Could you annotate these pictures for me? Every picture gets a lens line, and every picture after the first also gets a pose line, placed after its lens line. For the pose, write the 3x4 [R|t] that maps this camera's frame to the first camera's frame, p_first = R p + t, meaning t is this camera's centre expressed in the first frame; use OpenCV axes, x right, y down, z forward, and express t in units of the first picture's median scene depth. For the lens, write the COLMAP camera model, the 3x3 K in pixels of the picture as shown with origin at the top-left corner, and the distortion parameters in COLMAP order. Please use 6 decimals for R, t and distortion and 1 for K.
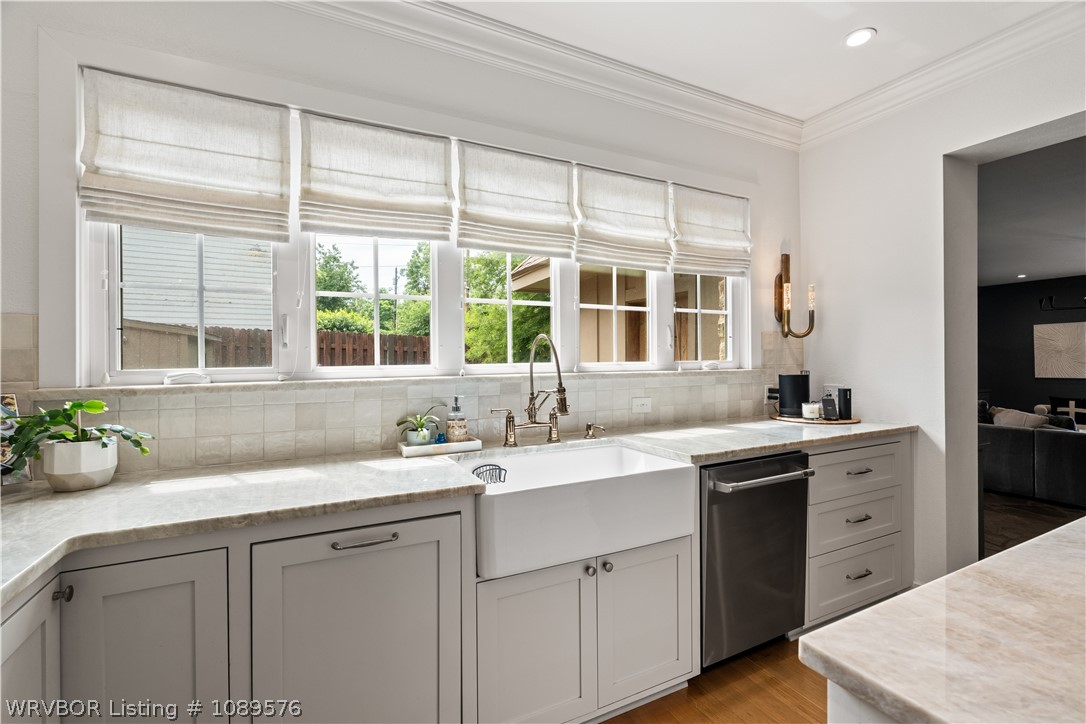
lens RADIAL K [[482.2, 0, 542.8], [0, 482.2, 361.1], [0, 0, 1]] dist [-0.003596, 0.000825]
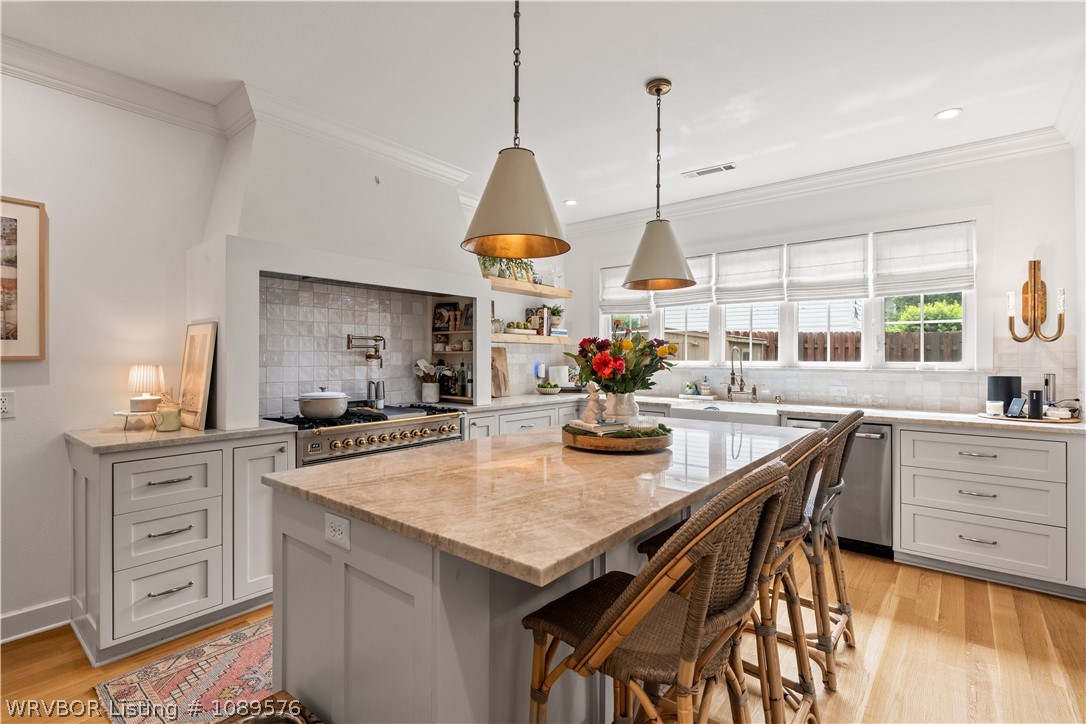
lens RADIAL K [[508.6, 0, 544.9], [0, 508.6, 358.7], [0, 0, 1]] dist [-0.003710, 0.000102]
pose [[0.411467, 0.014000, -0.911317, 0.923282], [-0.006865, 0.999901, 0.012262, -0.015960], [0.911399, 0.001211, 0.411522, -0.349162]]
